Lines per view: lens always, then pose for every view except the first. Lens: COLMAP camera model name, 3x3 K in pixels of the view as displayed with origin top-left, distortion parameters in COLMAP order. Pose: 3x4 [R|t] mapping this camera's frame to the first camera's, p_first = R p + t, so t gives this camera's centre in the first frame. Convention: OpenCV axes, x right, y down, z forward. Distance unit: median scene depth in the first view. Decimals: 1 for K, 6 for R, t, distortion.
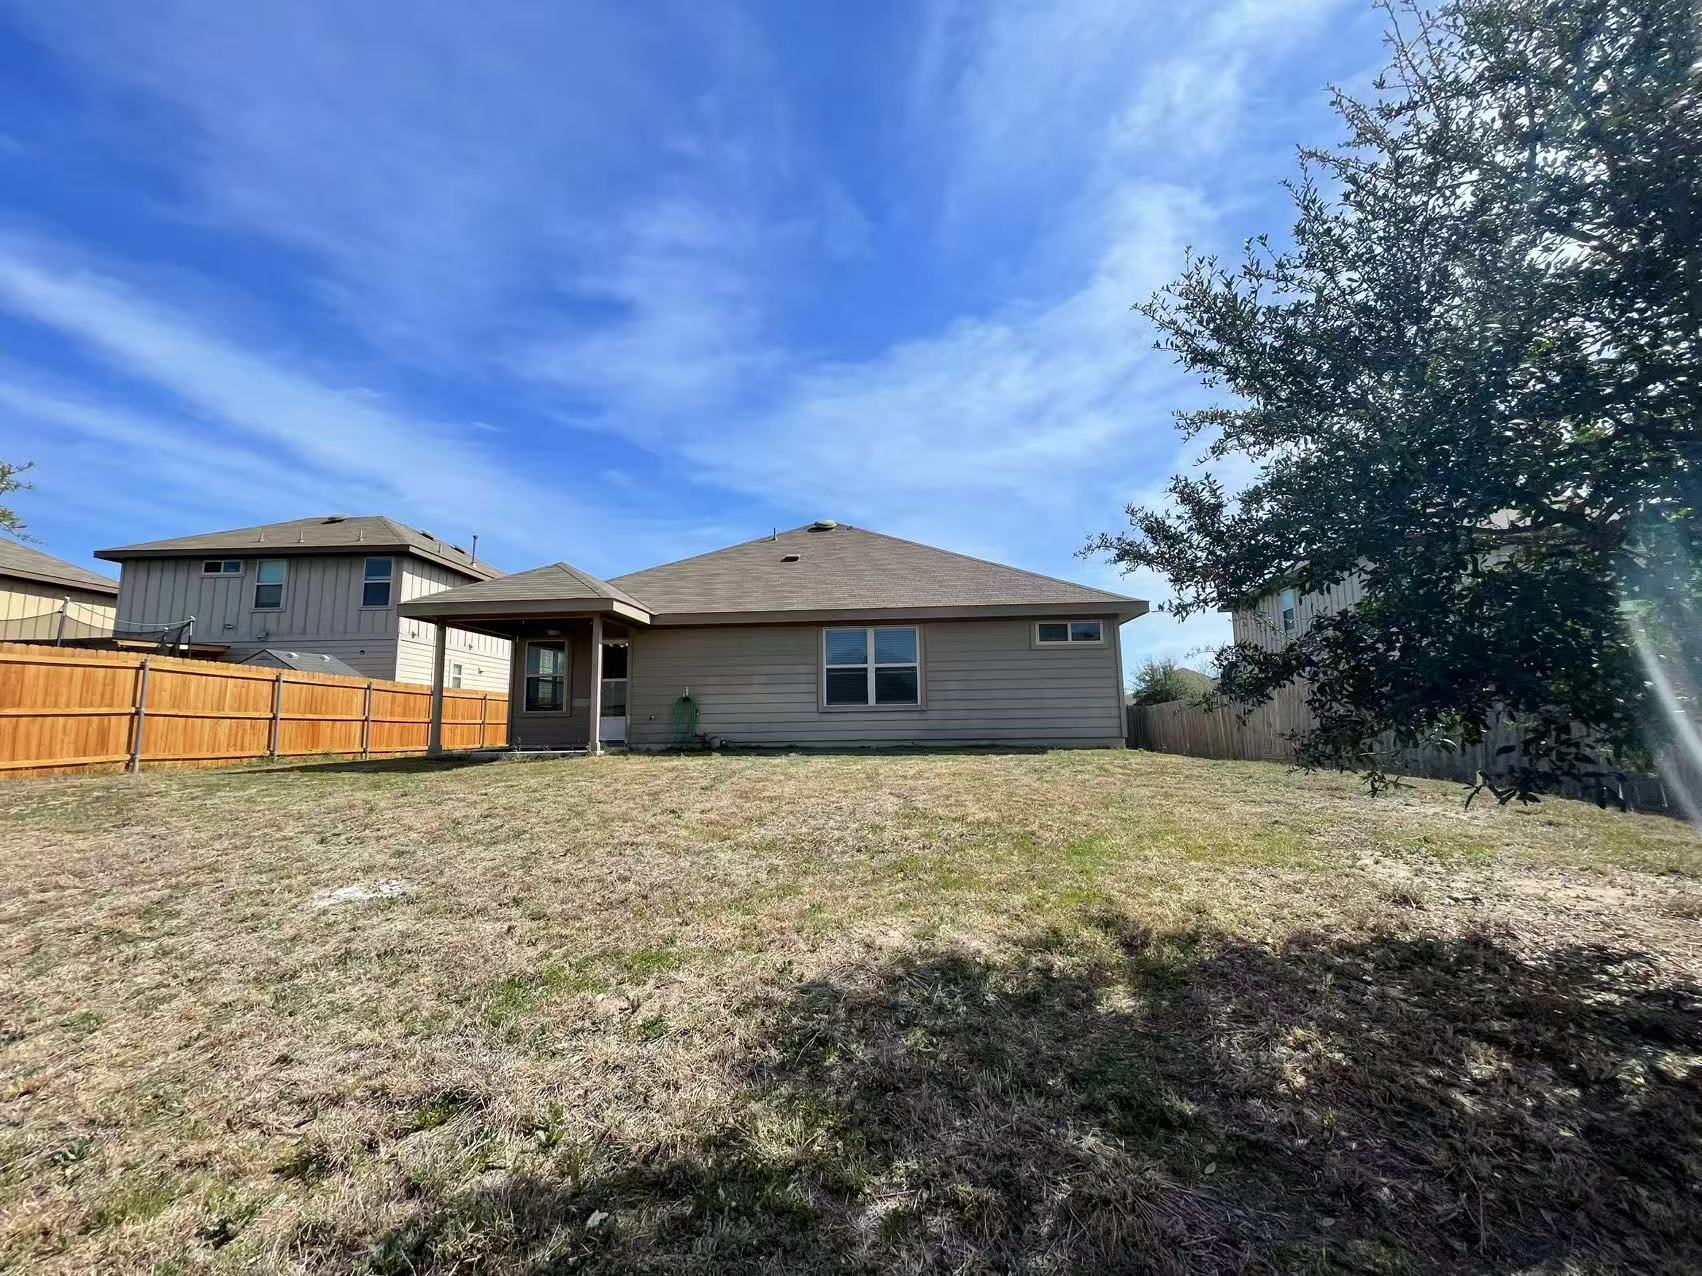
lens RADIAL K [[683.6, 0, 845.6], [0, 683.6, 639.9], [0, 0, 1]] dist [0.000013, 0.000095]
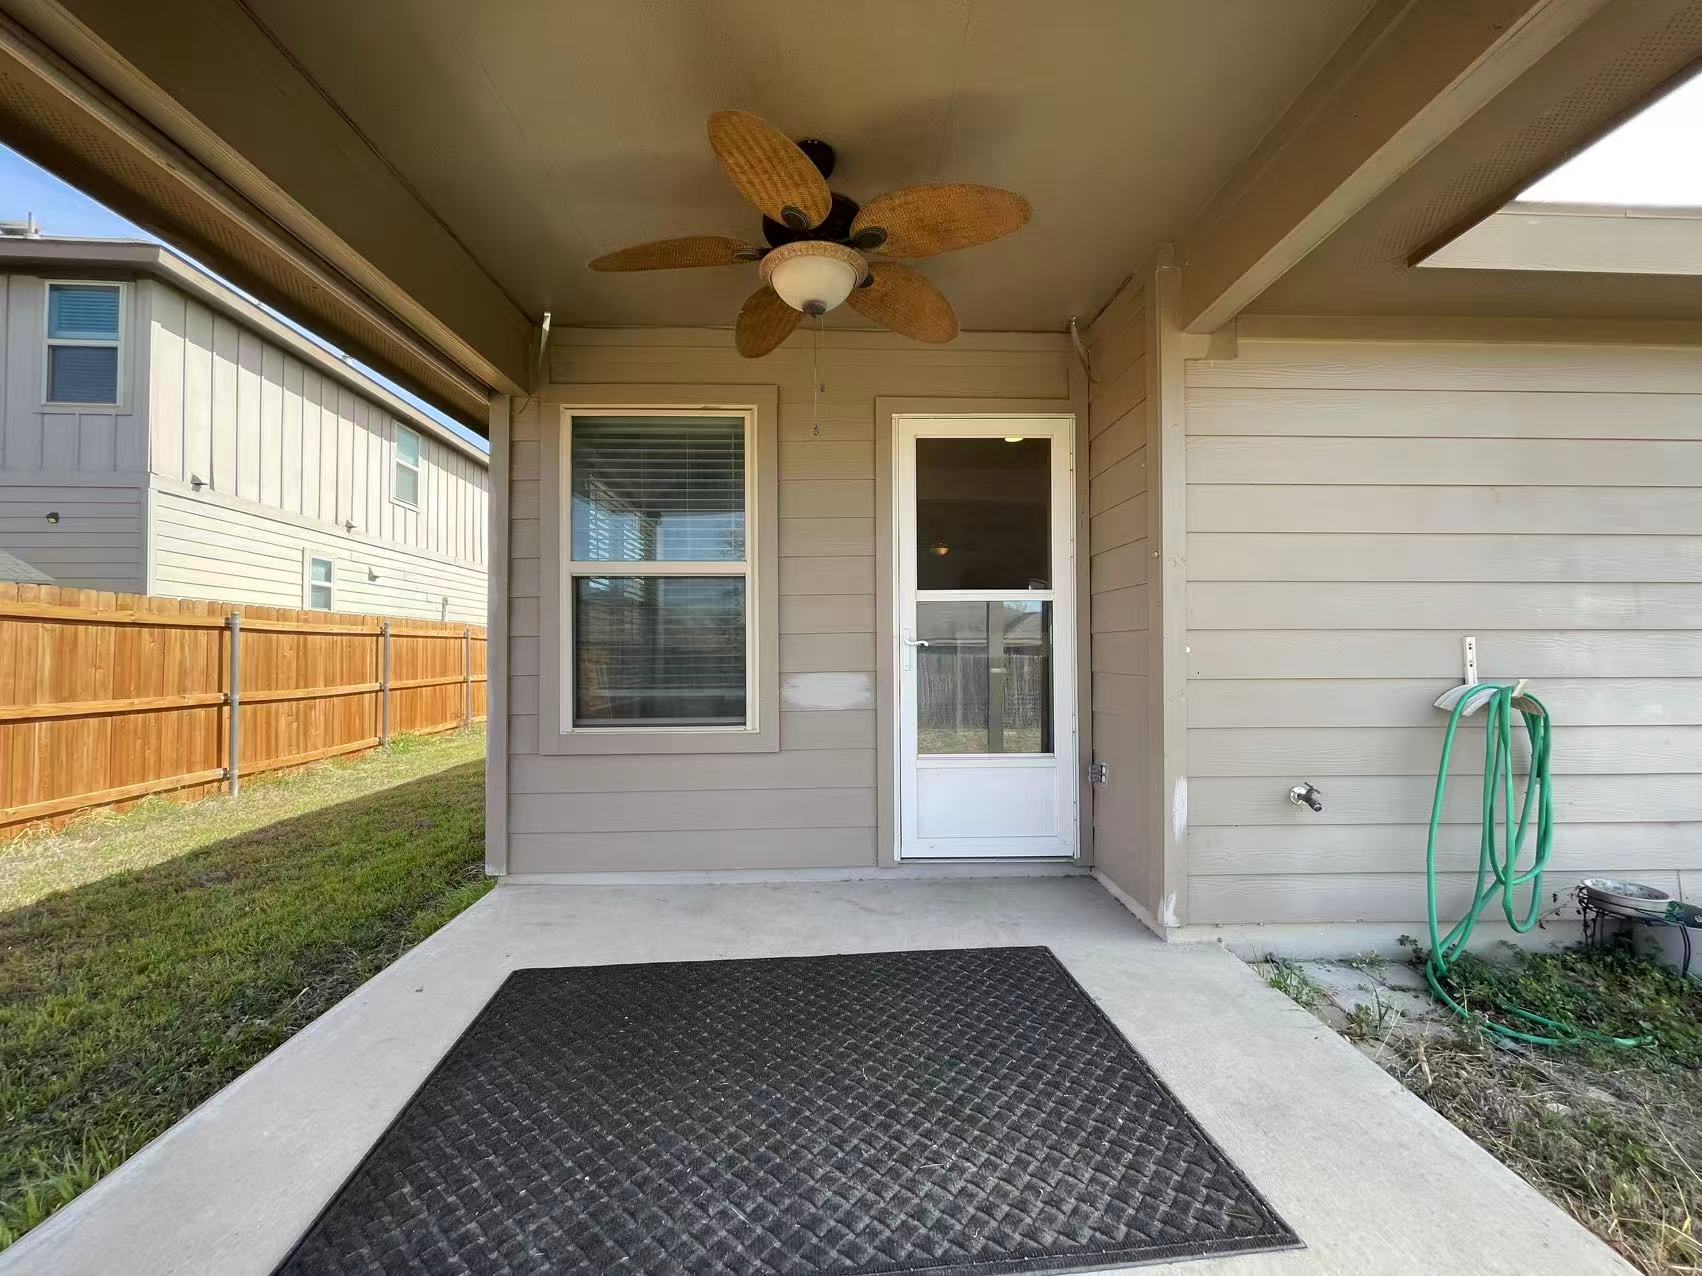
lens RADIAL K [[683.6, 0, 845.6], [0, 683.6, 639.9], [0, 0, 1]] dist [0.000013, 0.000095]
pose [[0.996565, 0.008635, 0.082357, -0.274907], [-0.017981, 0.993384, 0.113425, 0.034238], [-0.080833, -0.114516, 0.990127, 0.556590]]
